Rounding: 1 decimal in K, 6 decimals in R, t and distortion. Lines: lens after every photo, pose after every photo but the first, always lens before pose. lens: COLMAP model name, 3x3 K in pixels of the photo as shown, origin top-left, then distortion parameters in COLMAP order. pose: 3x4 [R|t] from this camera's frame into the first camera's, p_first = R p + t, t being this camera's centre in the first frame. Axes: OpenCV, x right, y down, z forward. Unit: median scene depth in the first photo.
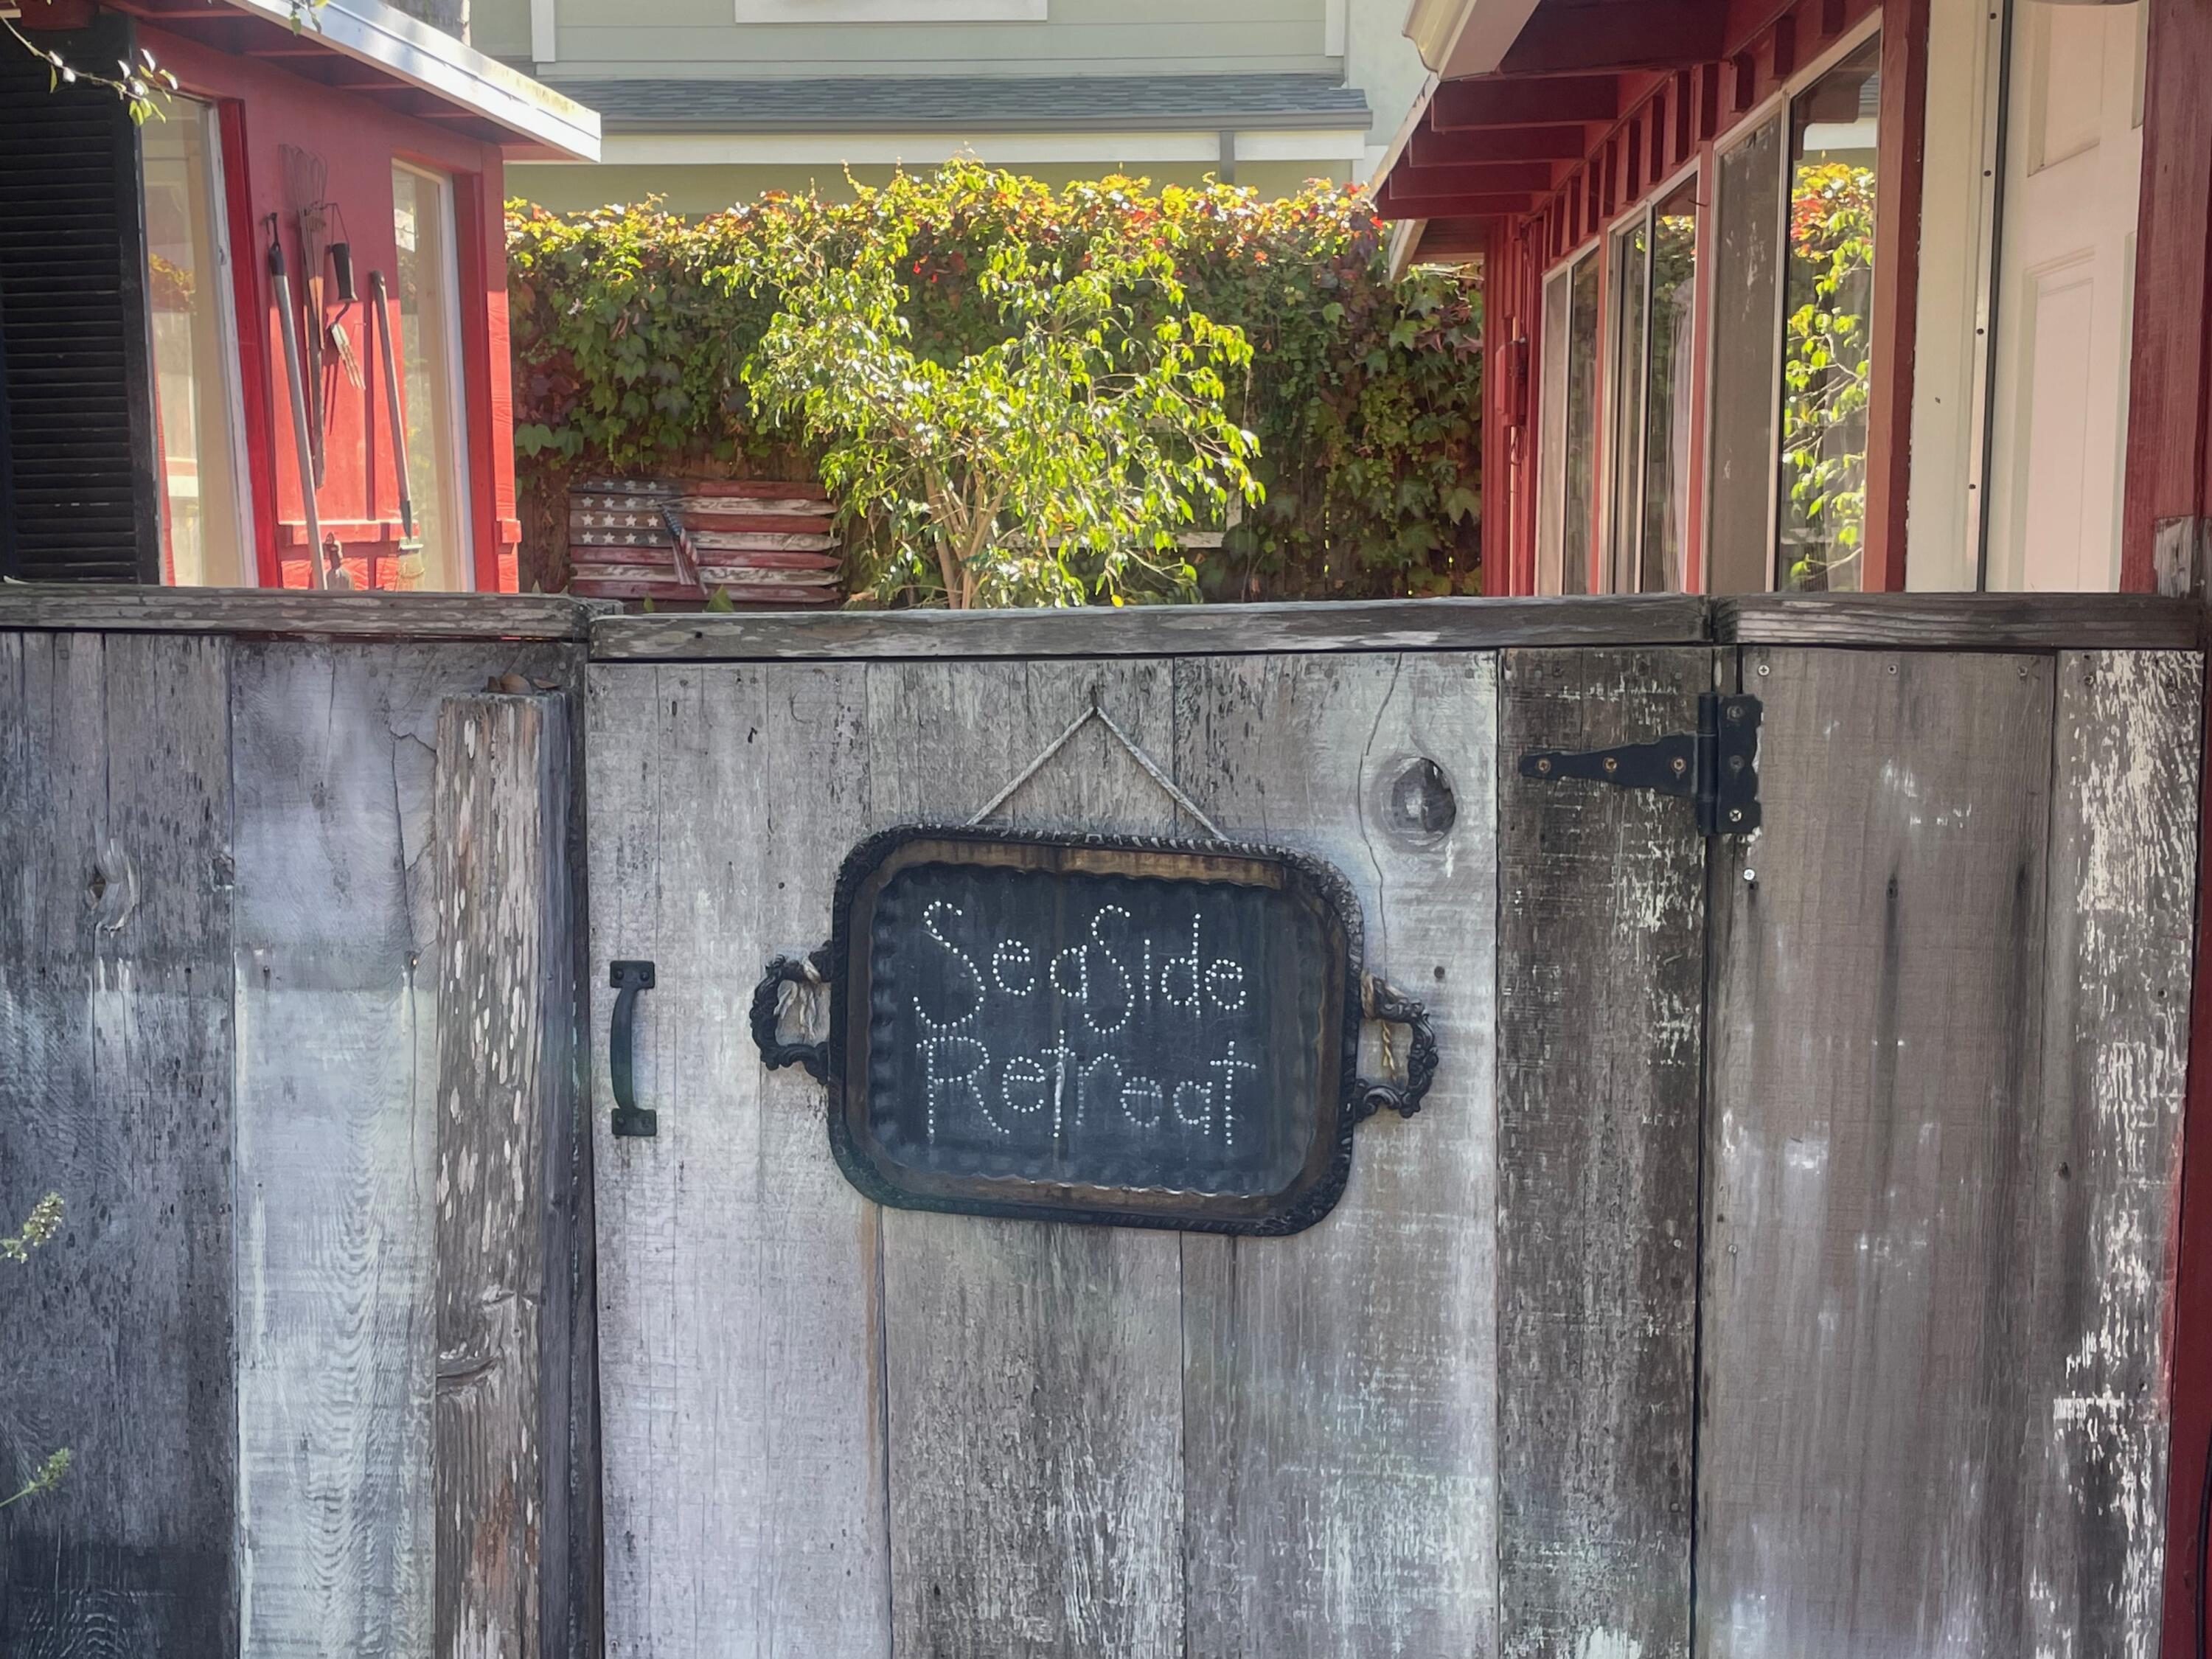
lens RADIAL K [[2757.8, 0, 1116.5], [0, 2757.8, 816.3], [0, 0, 1]] dist [0.068039, 0.000000]
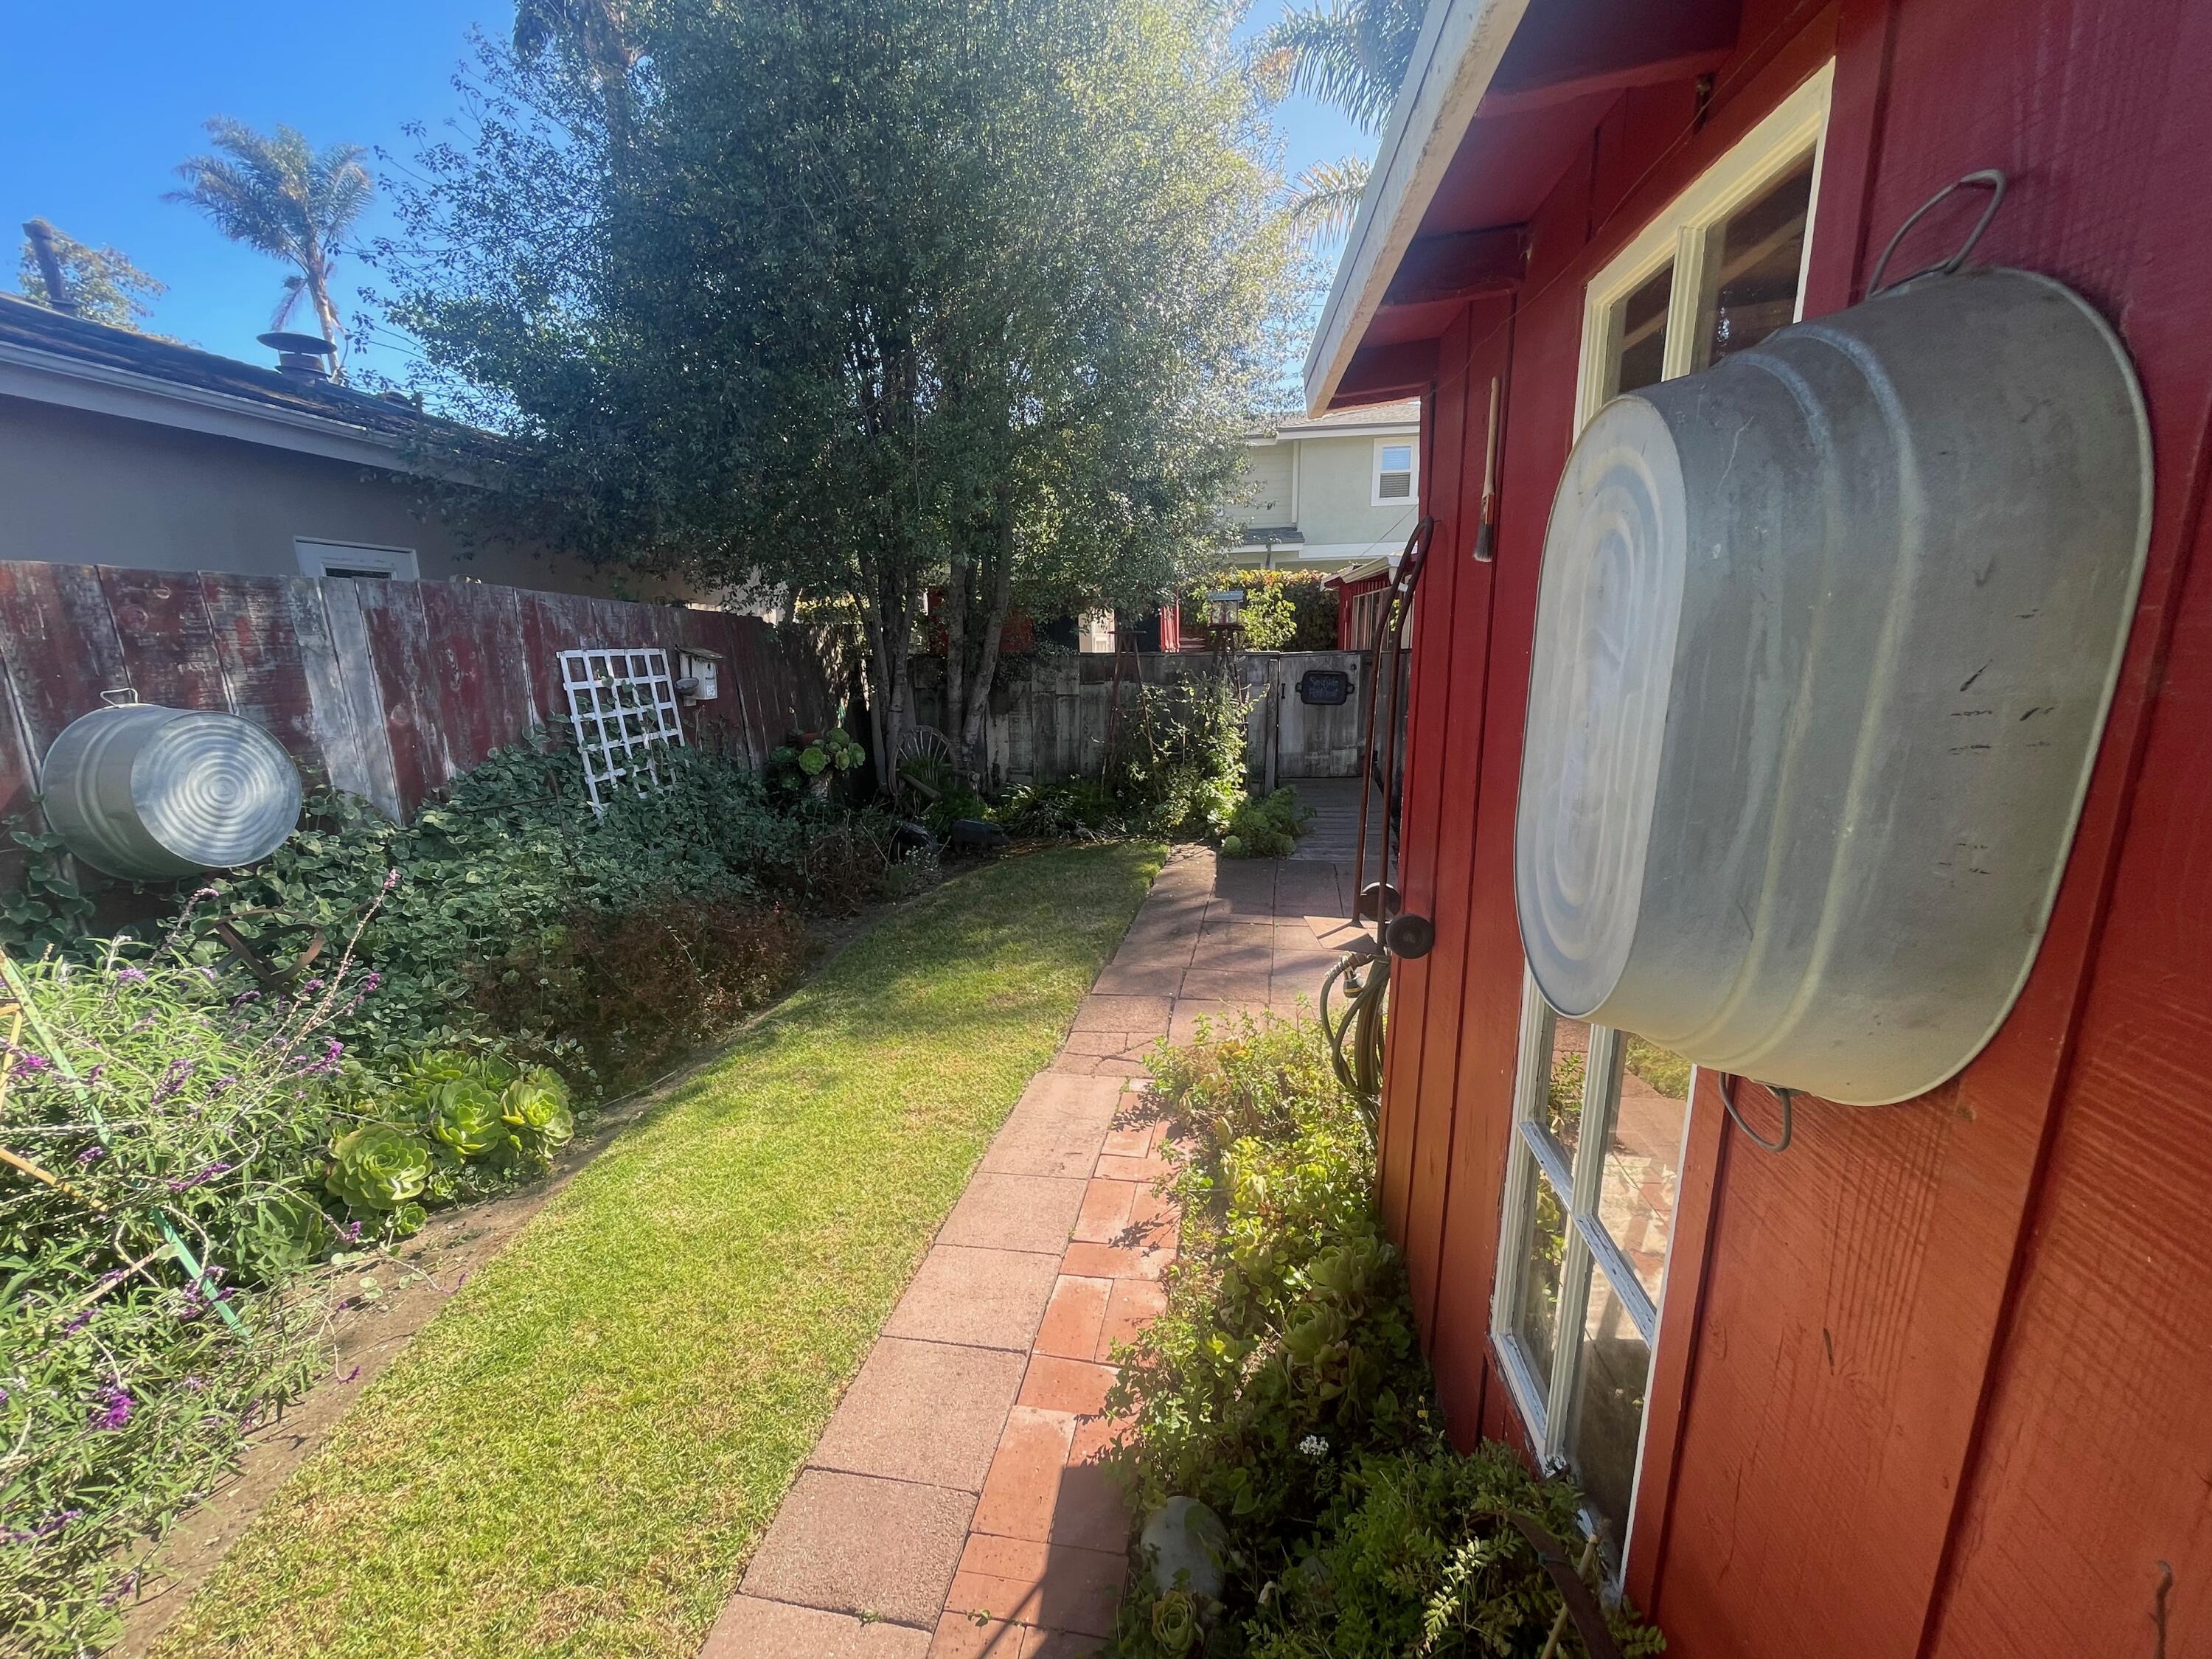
lens RADIAL K [[893.1, 0, 1110.2], [0, 893.1, 833.2], [0, 0, 1]] dist [-0.012835, 0.003171]
pose [[0.996166, 0.001826, -0.087469, -0.154101], [0.007927, 0.993786, 0.111023, 0.069287], [0.087128, -0.111291, 0.989961, -0.771923]]
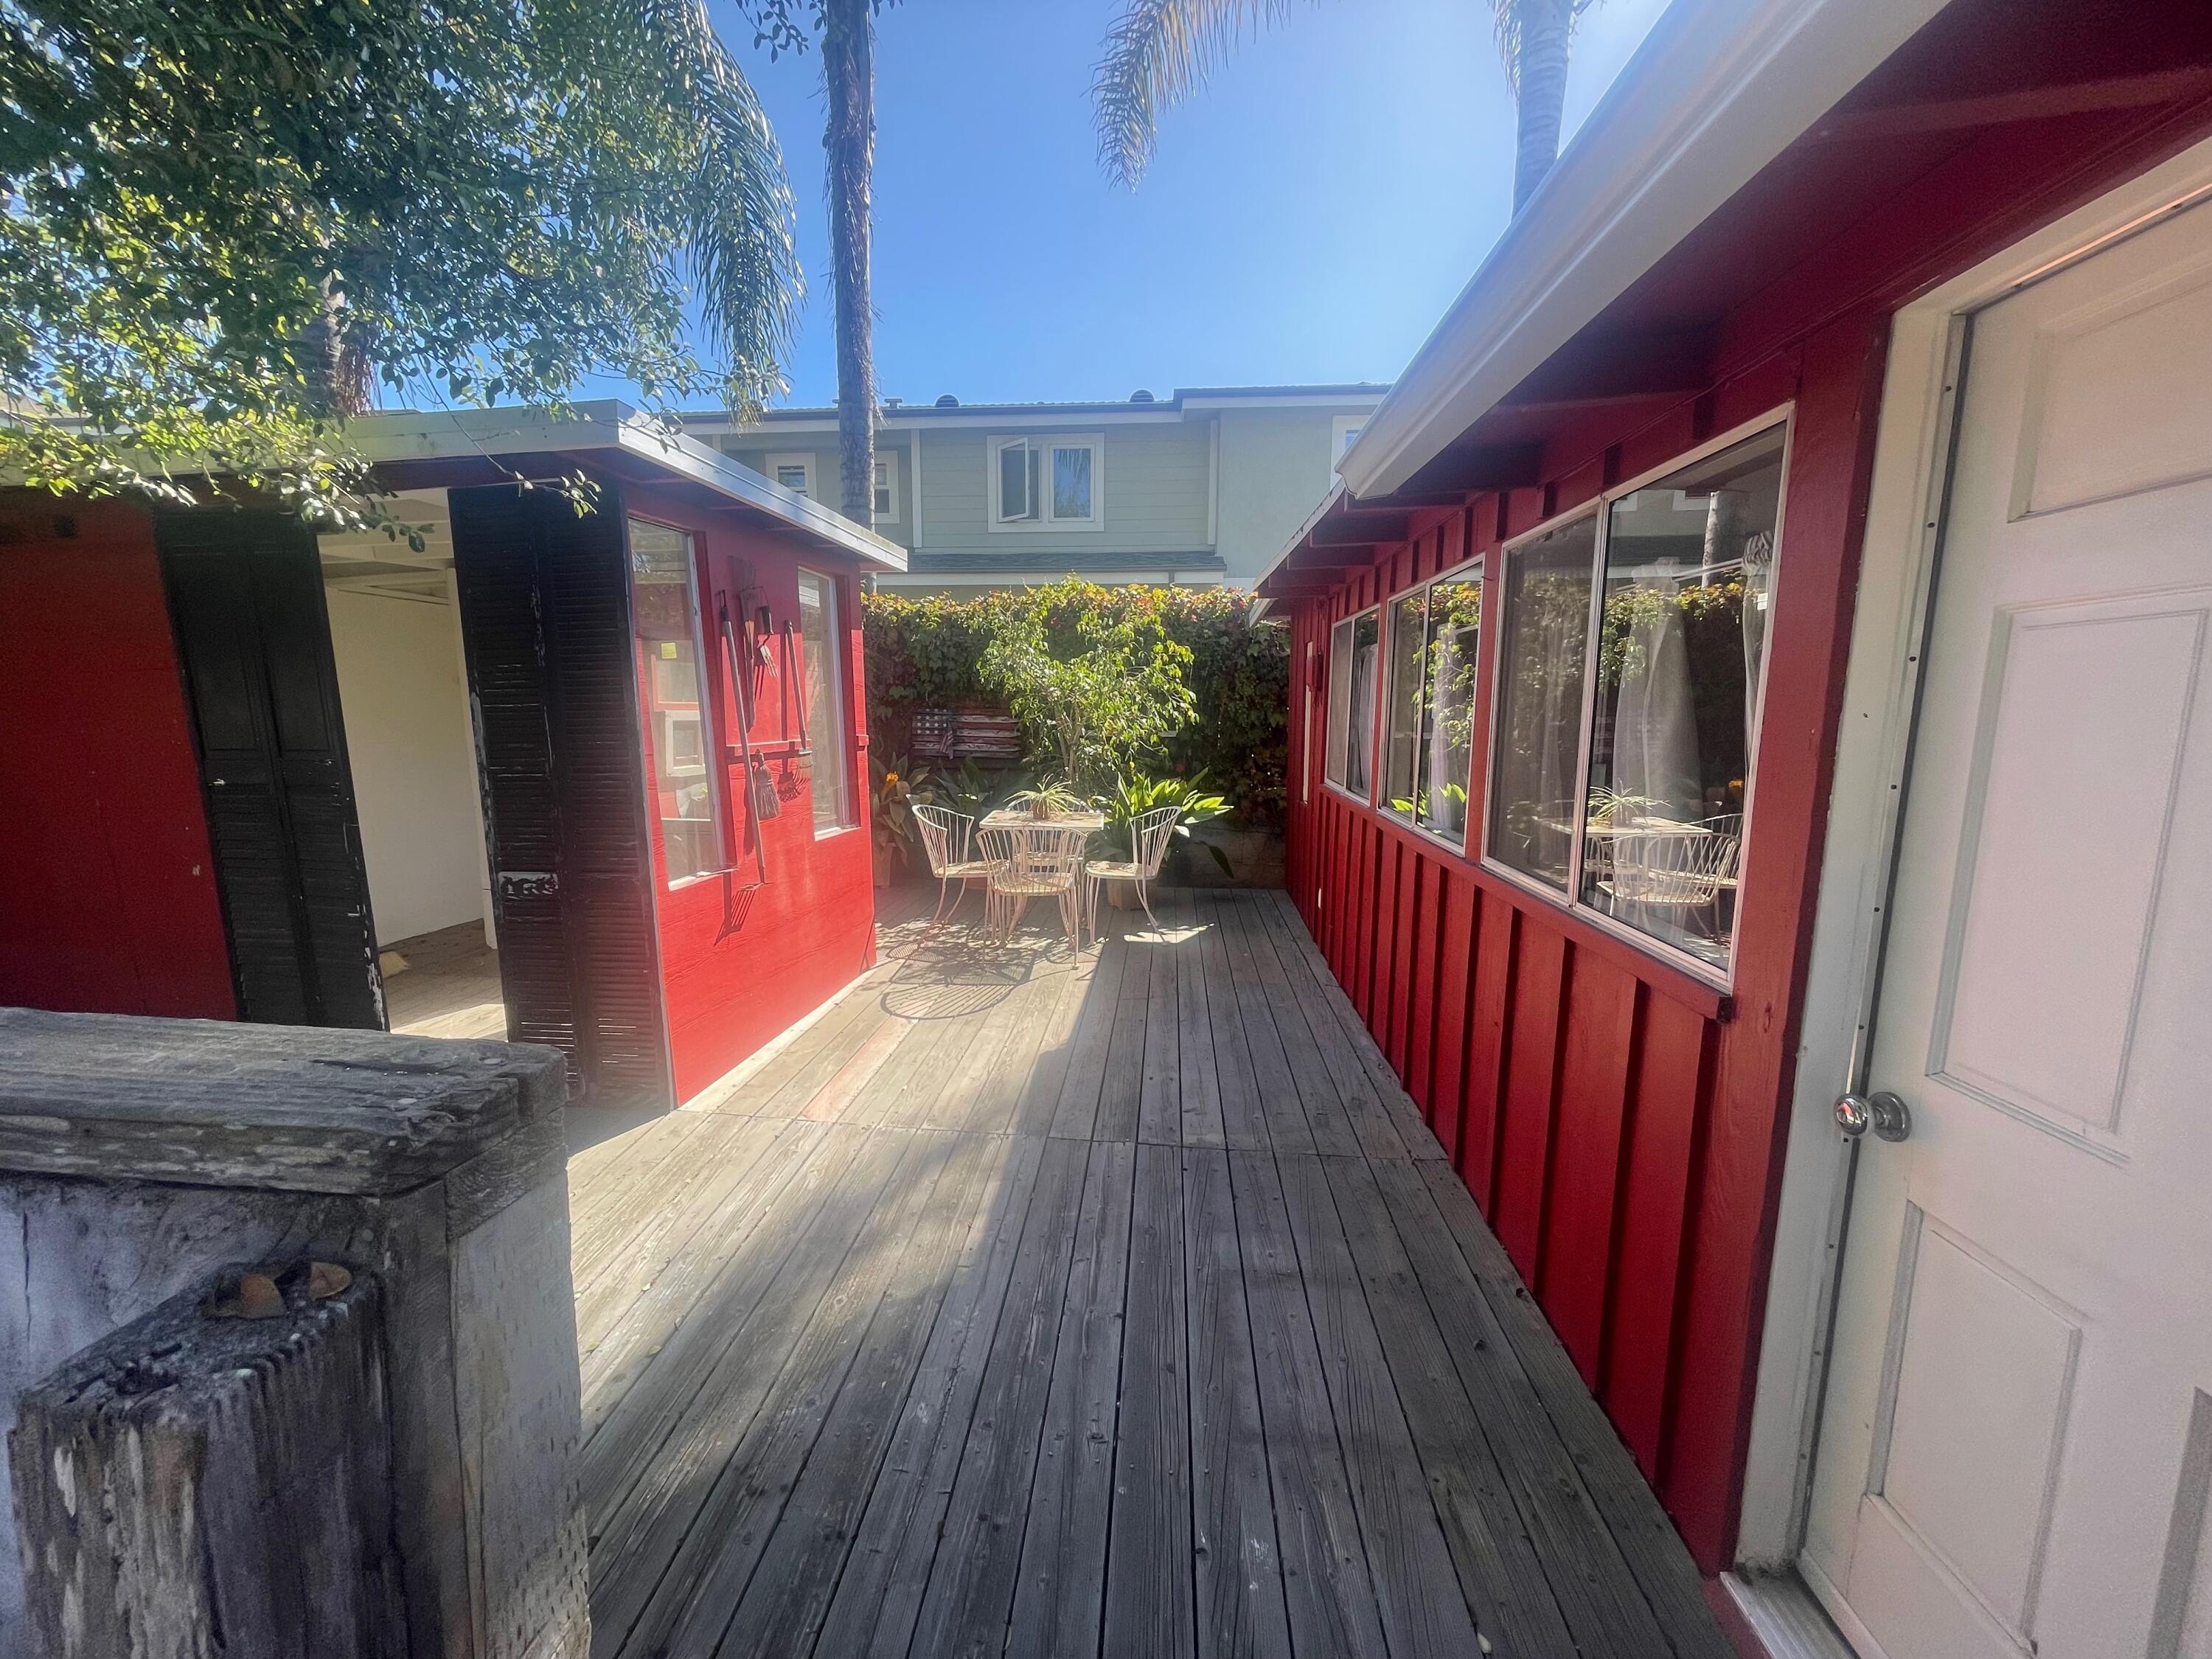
lens RADIAL K [[893.1, 0, 1096.0], [0, 893.1, 837.3], [0, 0, 1]] dist [-0.012835, 0.003171]
pose [[0.999597, 0.008357, -0.027139, -0.011793], [-0.007366, 0.999310, 0.036403, -0.042024], [0.027425, -0.036189, 0.998969, 0.234139]]
